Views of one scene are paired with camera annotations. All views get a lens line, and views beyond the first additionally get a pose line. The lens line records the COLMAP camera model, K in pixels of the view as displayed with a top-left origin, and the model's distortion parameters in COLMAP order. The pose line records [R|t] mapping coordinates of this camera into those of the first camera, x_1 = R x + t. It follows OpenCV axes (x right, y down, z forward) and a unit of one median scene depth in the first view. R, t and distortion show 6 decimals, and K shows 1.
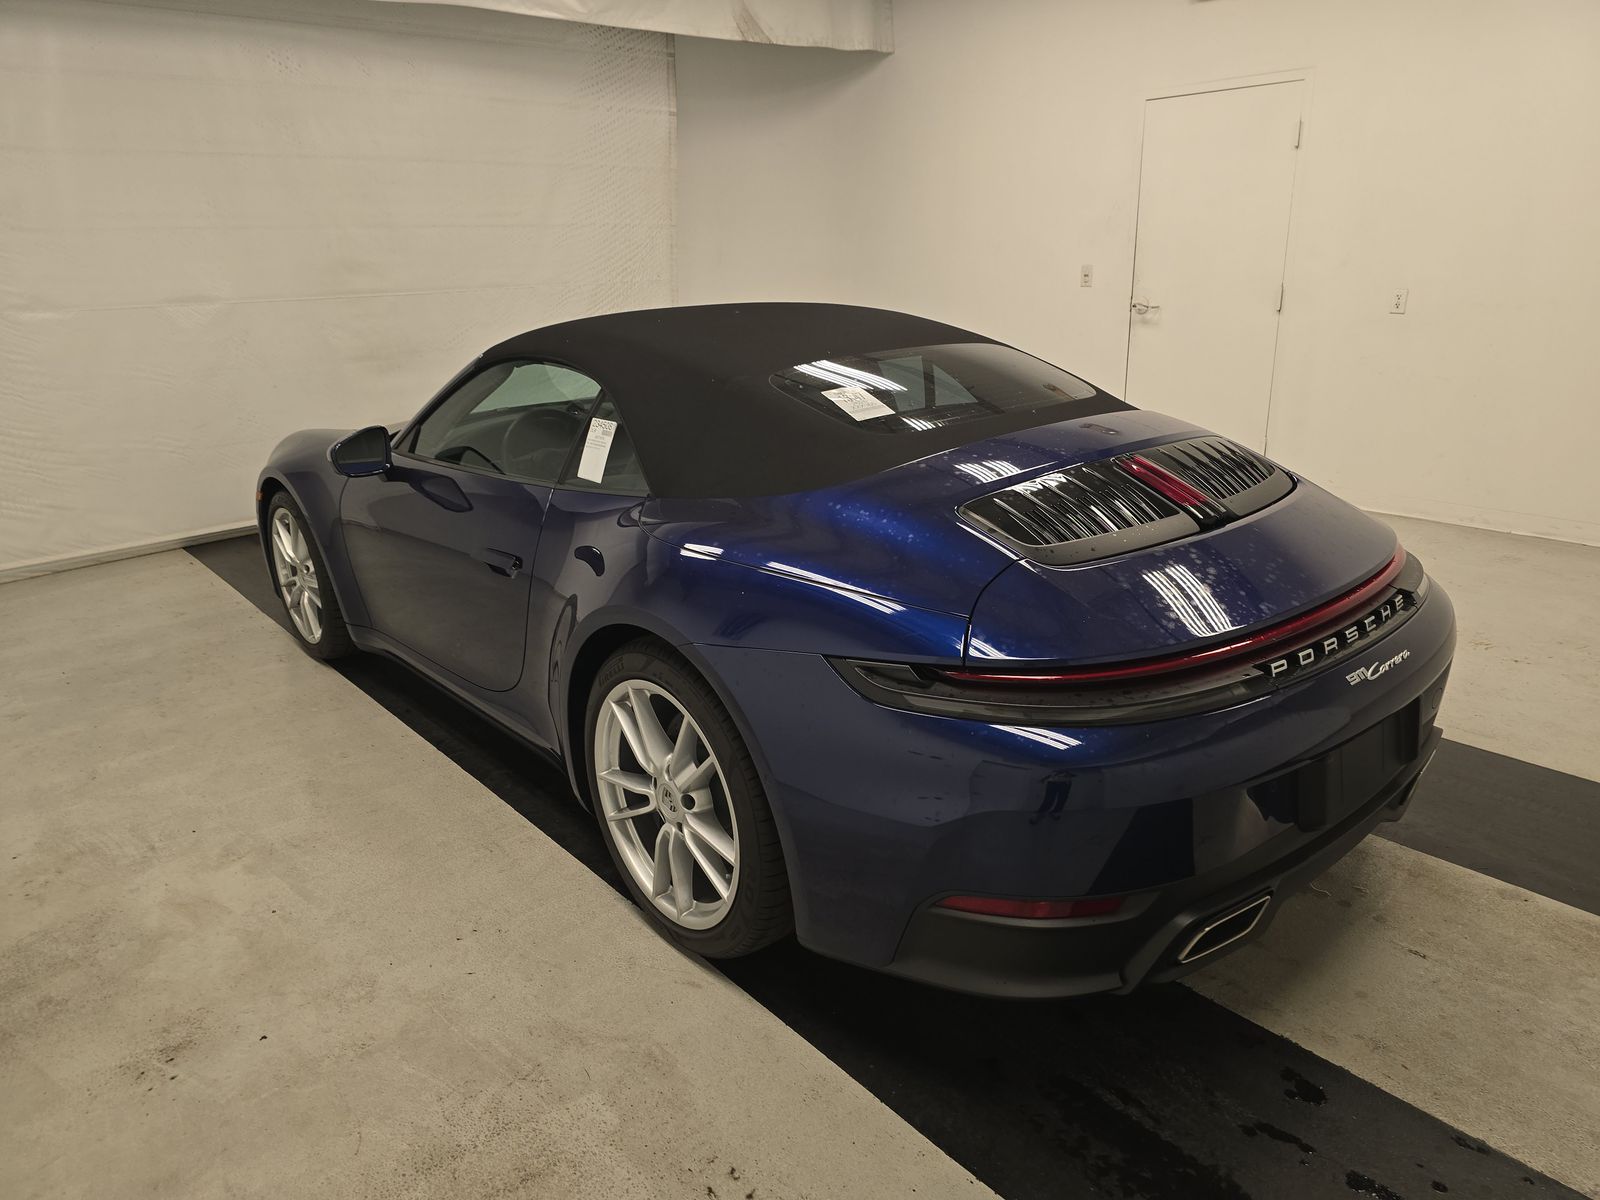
lens RADIAL K [[1072.3, 0, 807.6], [0, 1072.3, 598.5], [0, 0, 1]] dist [-0.009003, -0.002535]
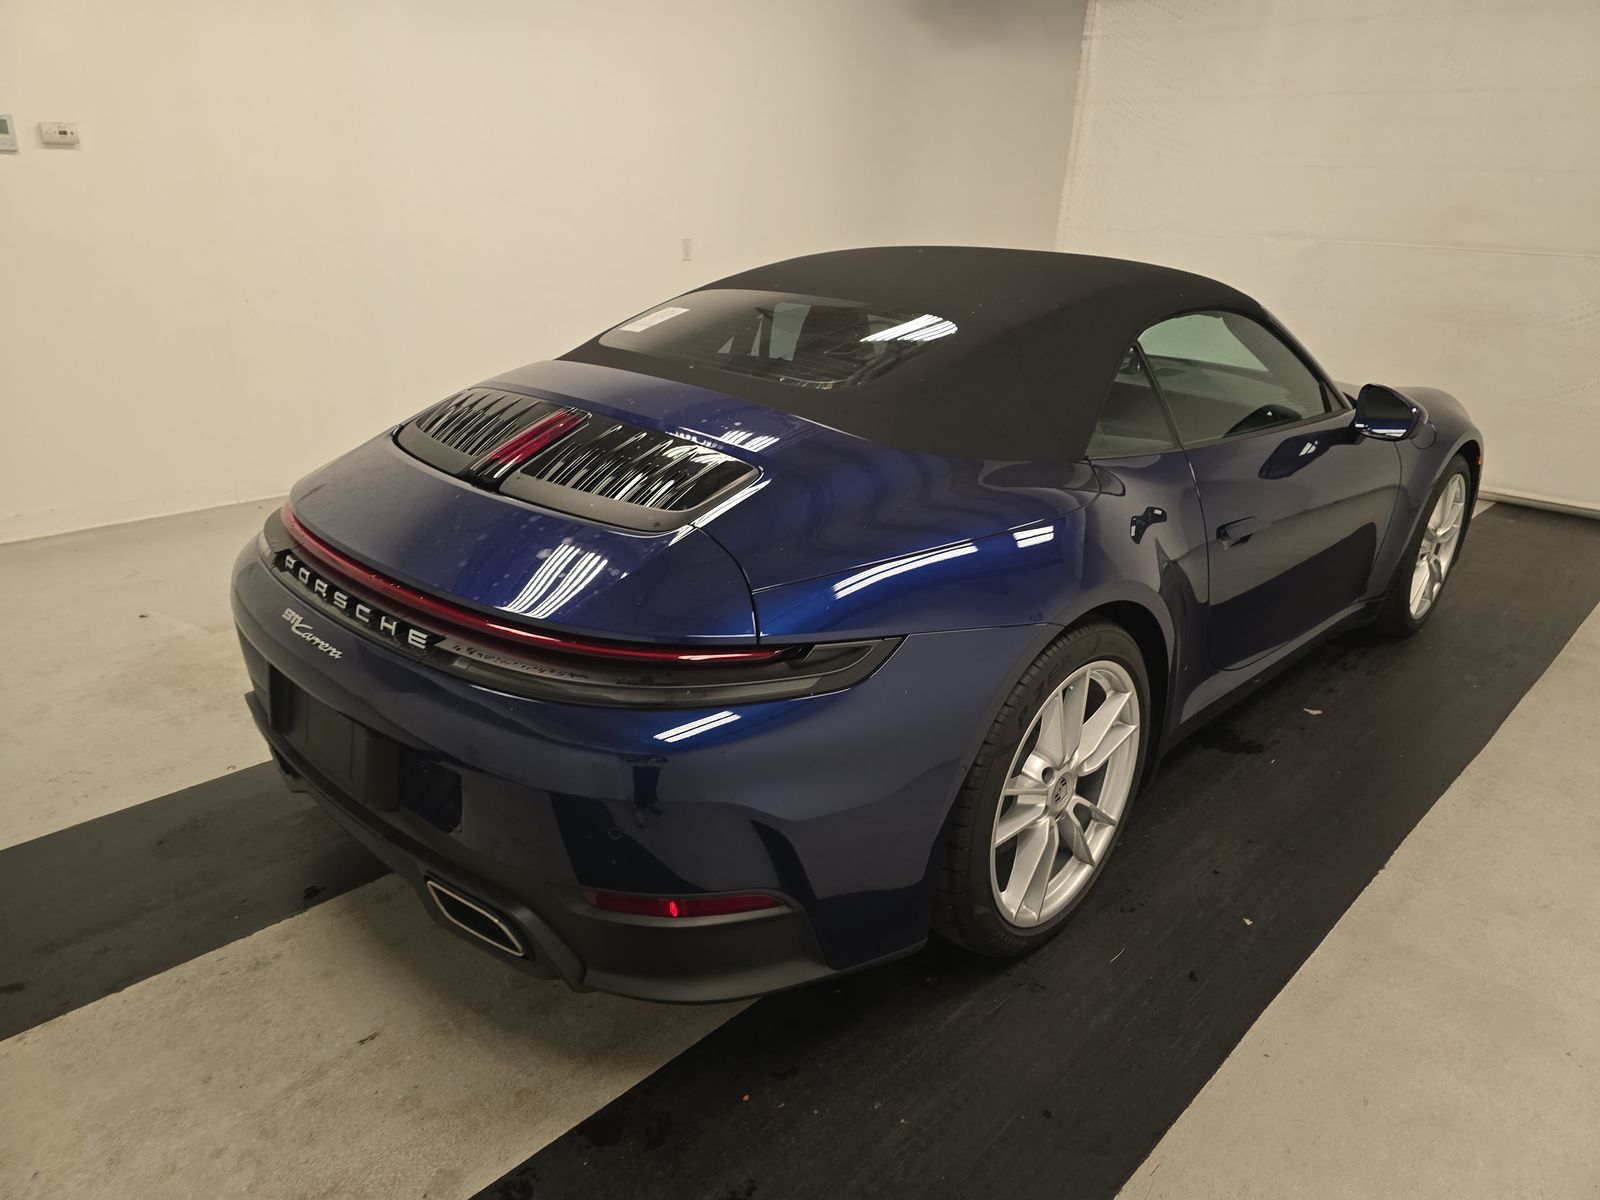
lens RADIAL K [[1072.3, 0, 808.0], [0, 1072.3, 600.4], [0, 0, 1]] dist [-0.009003, -0.002535]
pose [[0.102920, 0.383531, -0.917775, 1.333856], [-0.339962, 0.880676, 0.329904, -0.392694], [0.934791, 0.278055, 0.221025, 1.112343]]
